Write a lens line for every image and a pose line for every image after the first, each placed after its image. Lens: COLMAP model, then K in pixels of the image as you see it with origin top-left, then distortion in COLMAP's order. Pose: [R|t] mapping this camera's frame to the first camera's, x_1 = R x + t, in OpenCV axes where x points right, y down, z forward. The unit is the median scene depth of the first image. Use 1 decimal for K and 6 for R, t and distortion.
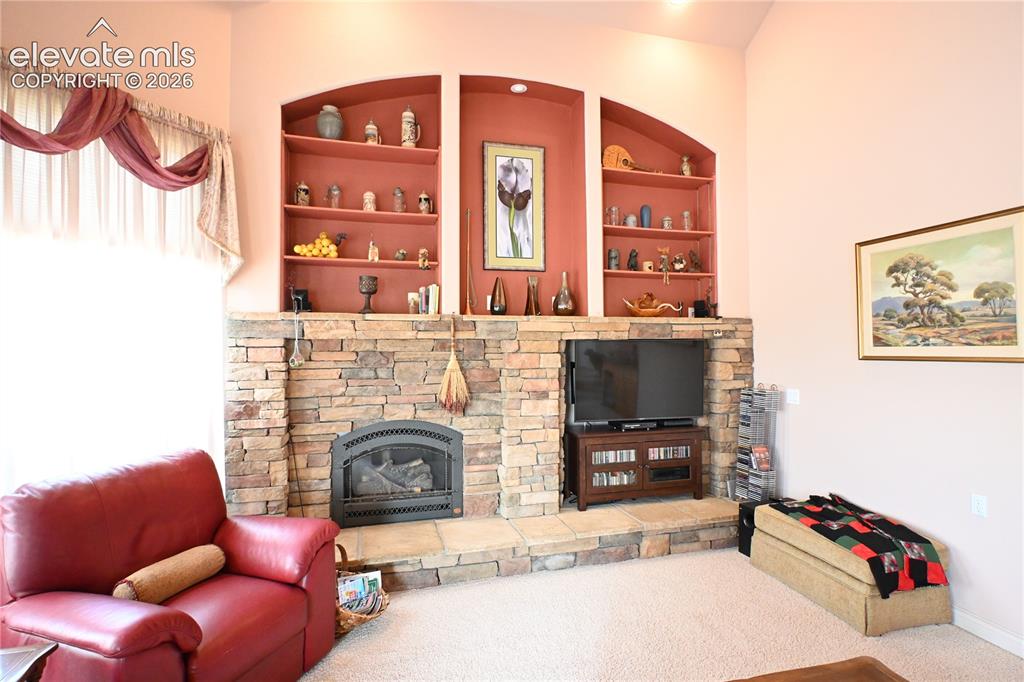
lens RADIAL K [[505.9, 0, 515.8], [0, 505.9, 337.2], [0, 0, 1]] dist [-0.004262, -0.001488]
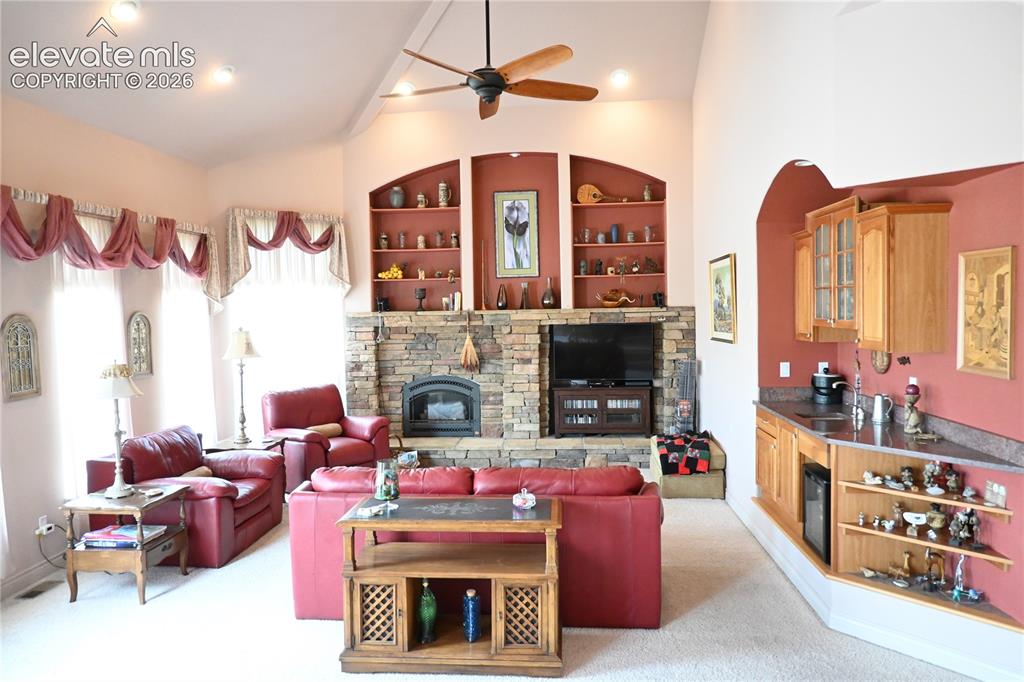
lens RADIAL K [[704.8, 0, 513.7], [0, 704.8, 328.5], [0, 0, 1]] dist [0.007438, -0.000127]
pose [[0.941378, -0.002492, -0.337346, 0.747494], [0.019408, 0.998717, 0.046782, -0.087406], [0.336796, -0.050587, 0.940218, -1.037508]]
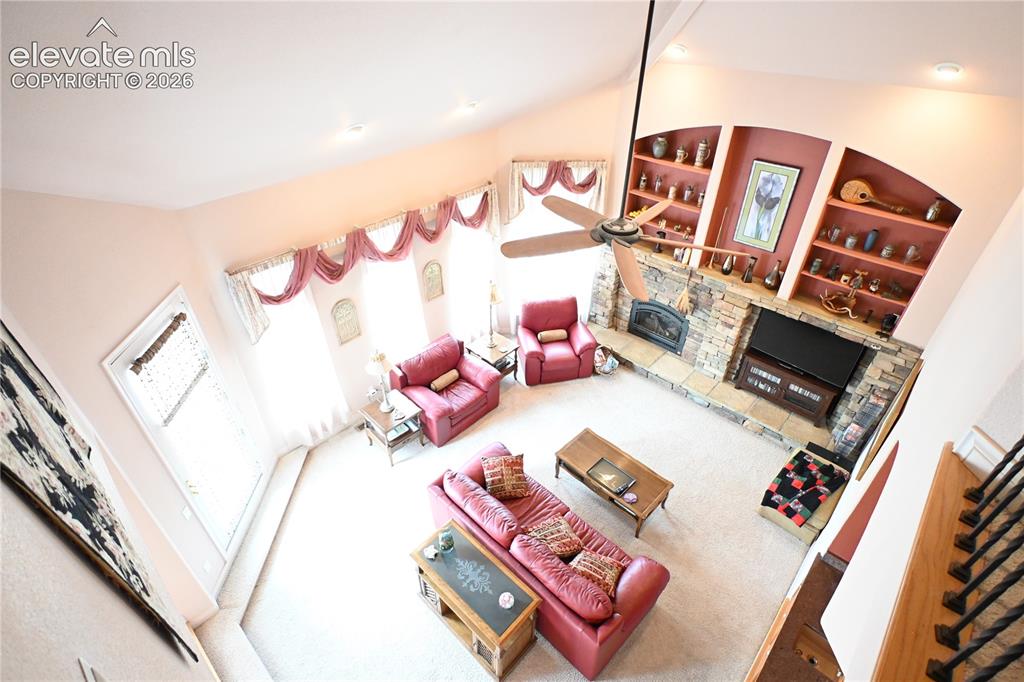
lens RADIAL K [[505.9, 0, 511.6], [0, 505.9, 338.8], [0, 0, 1]] dist [-0.004262, -0.001488]
pose [[0.519324, 0.509029, -0.686434, 0.894001], [0.002067, 0.802493, 0.596658, -0.905183], [0.854575, -0.311278, 0.415701, -0.385040]]
